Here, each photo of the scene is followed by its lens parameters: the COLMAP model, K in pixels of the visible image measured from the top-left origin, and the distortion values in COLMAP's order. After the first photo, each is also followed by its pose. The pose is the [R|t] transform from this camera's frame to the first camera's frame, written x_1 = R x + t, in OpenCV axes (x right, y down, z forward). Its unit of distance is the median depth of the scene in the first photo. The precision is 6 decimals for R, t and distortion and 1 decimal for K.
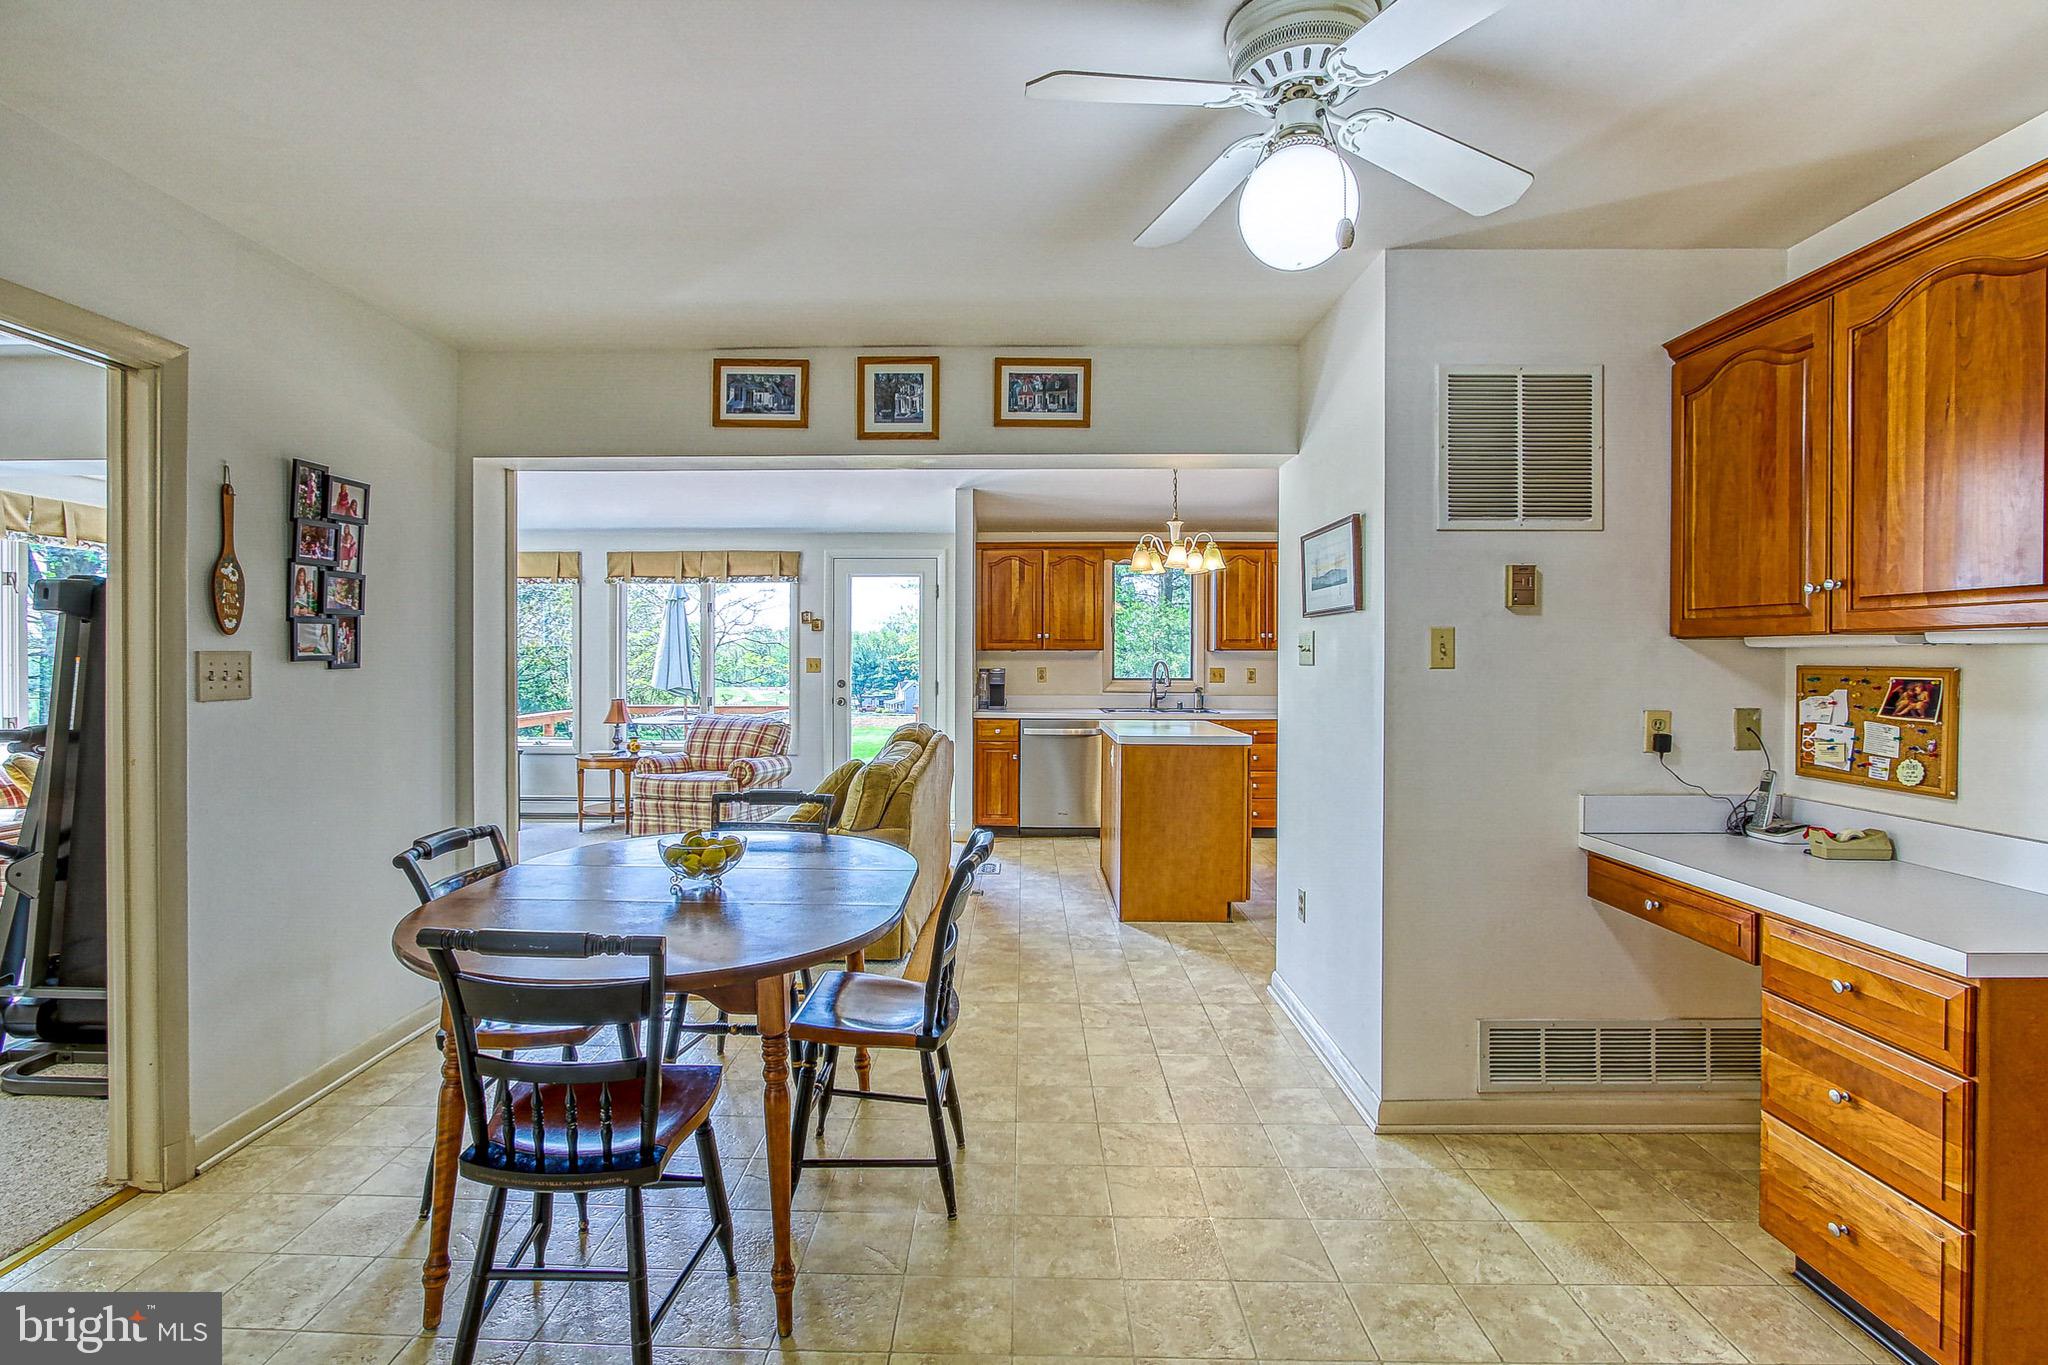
lens RADIAL K [[939.9, 0, 1016.3], [0, 939.9, 670.3], [0, 0, 1]] dist [-0.019699, 0.003358]
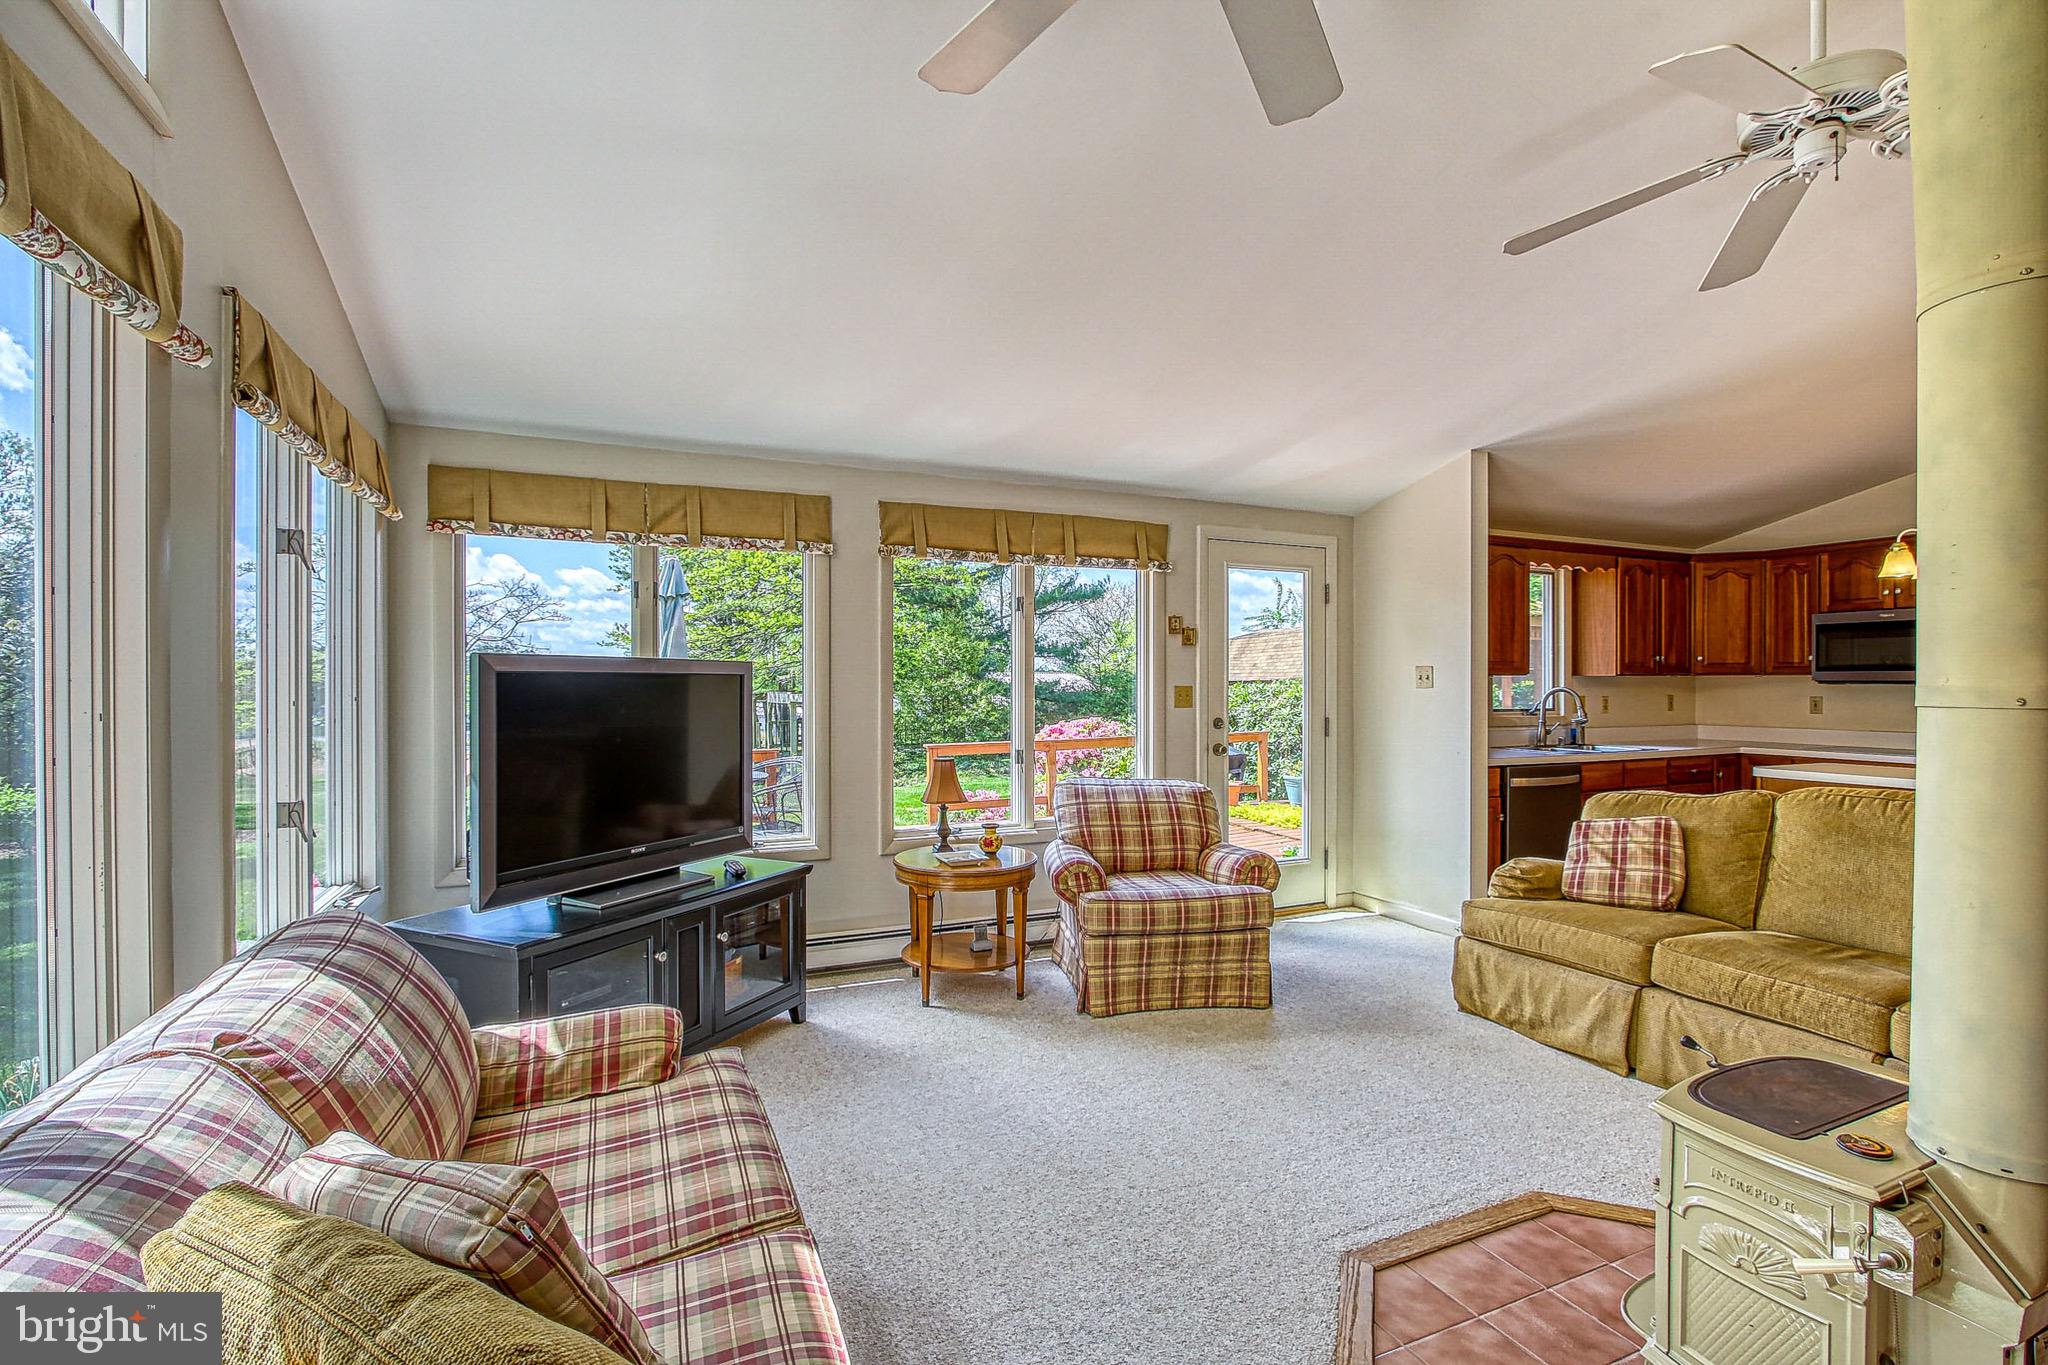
lens RADIAL K [[939.9, 0, 1028.2], [0, 939.9, 687.8], [0, 0, 1]] dist [-0.019699, 0.003358]
pose [[0.906609, -0.004934, 0.421942, -0.638542], [0.007772, 0.999957, -0.005006, -0.009892], [-0.421899, 0.007818, 0.906609, 0.475170]]
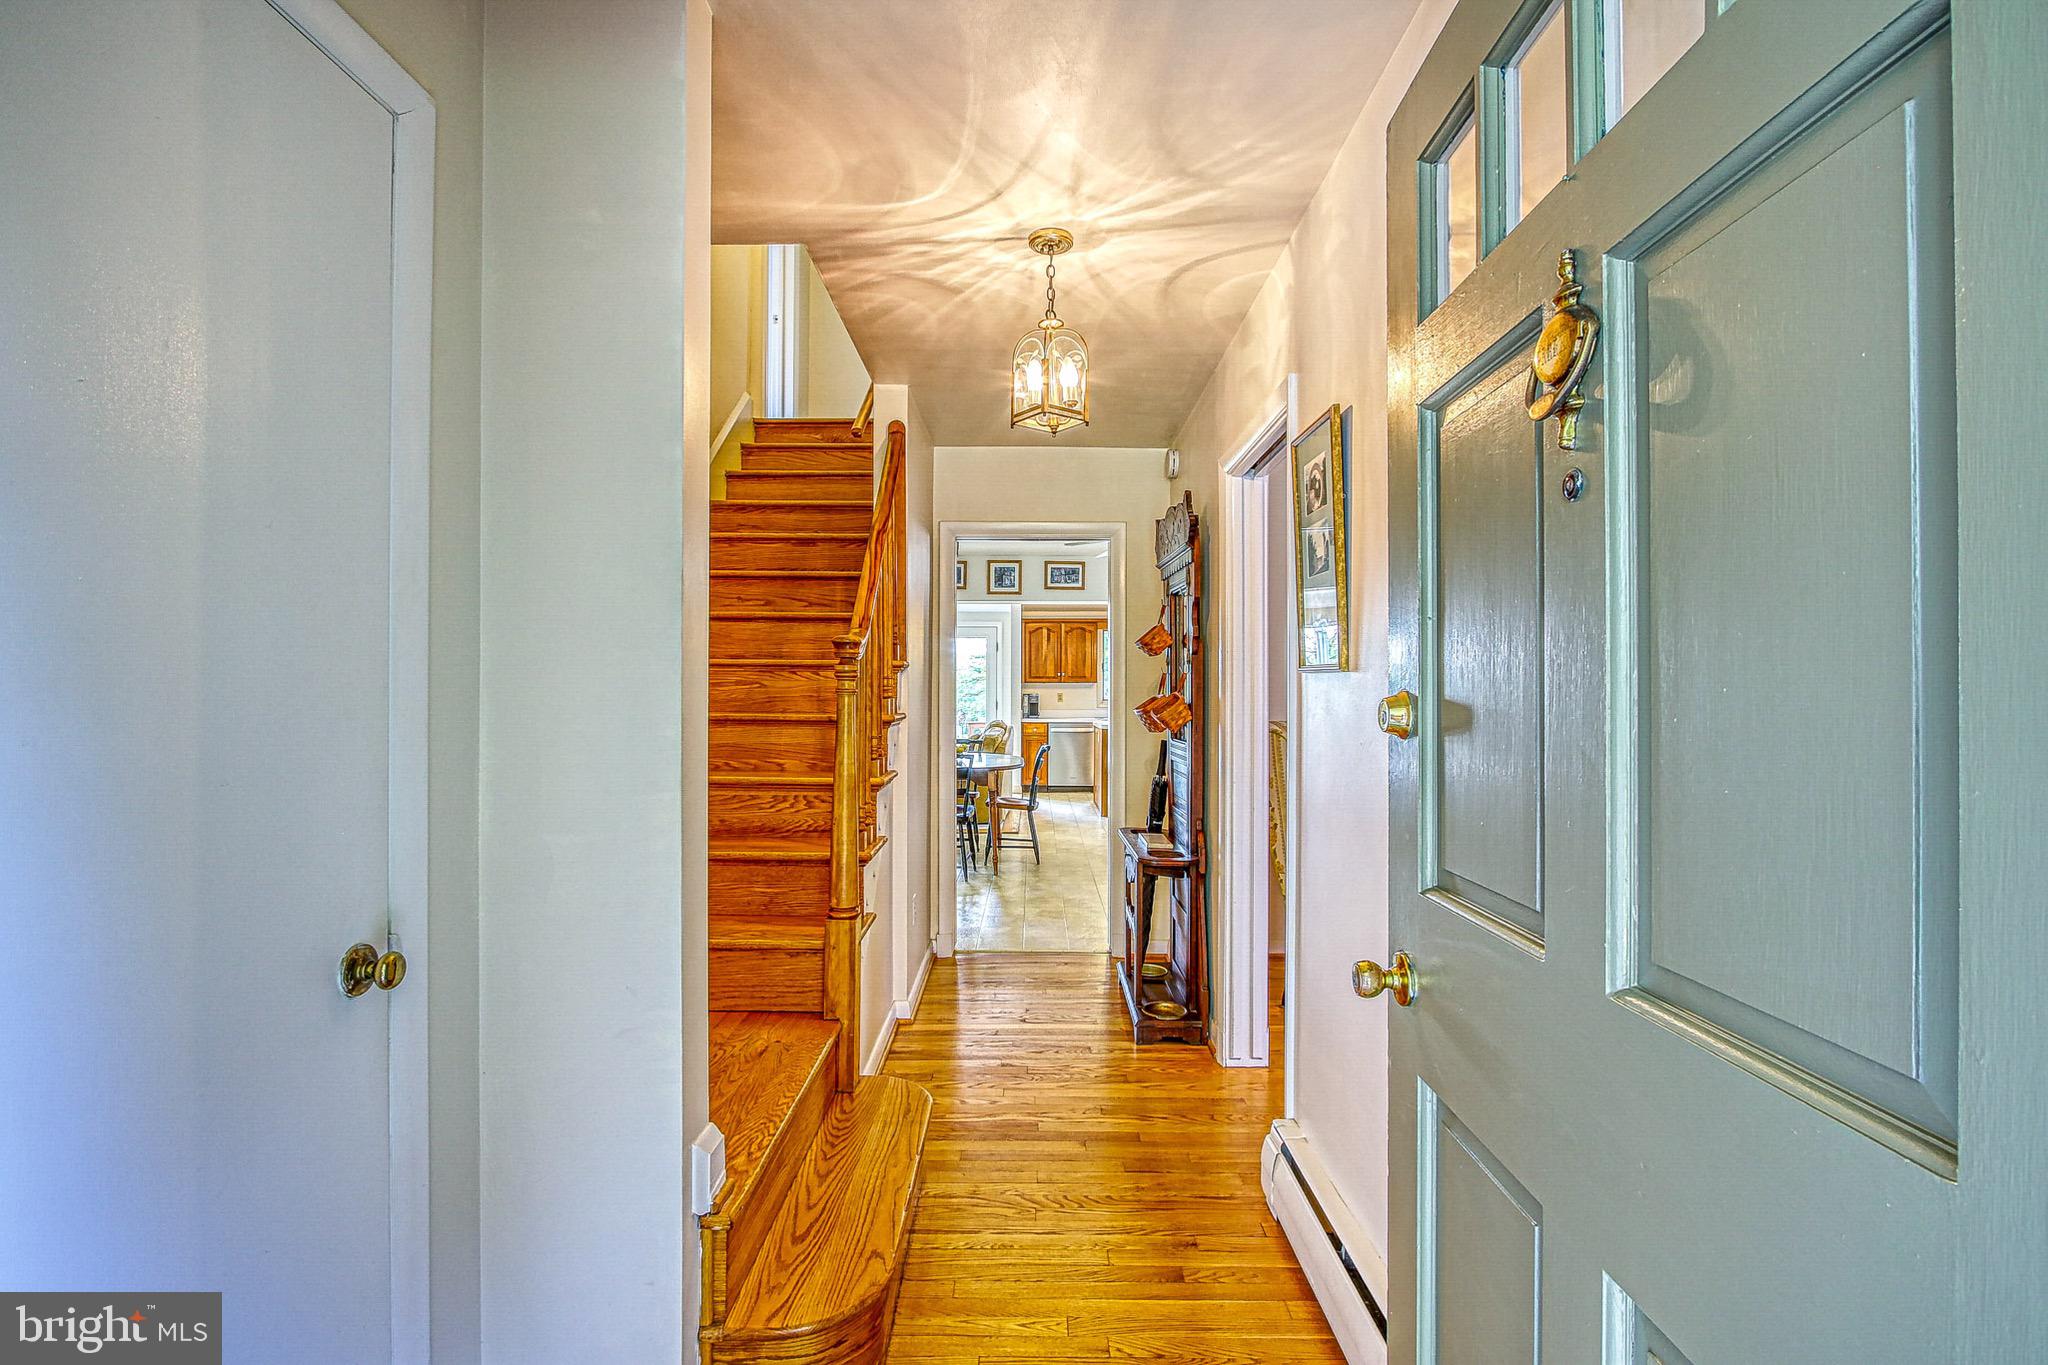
lens RADIAL K [[939.9, 0, 1025.4], [0, 939.9, 684.8], [0, 0, 1]] dist [-0.019699, 0.003358]
pose [[0.999999, -0.001499, 0.000242, -0.036854], [0.001503, 0.999817, -0.019087, 0.015333], [-0.000213, 0.019087, 0.999818, -0.701366]]
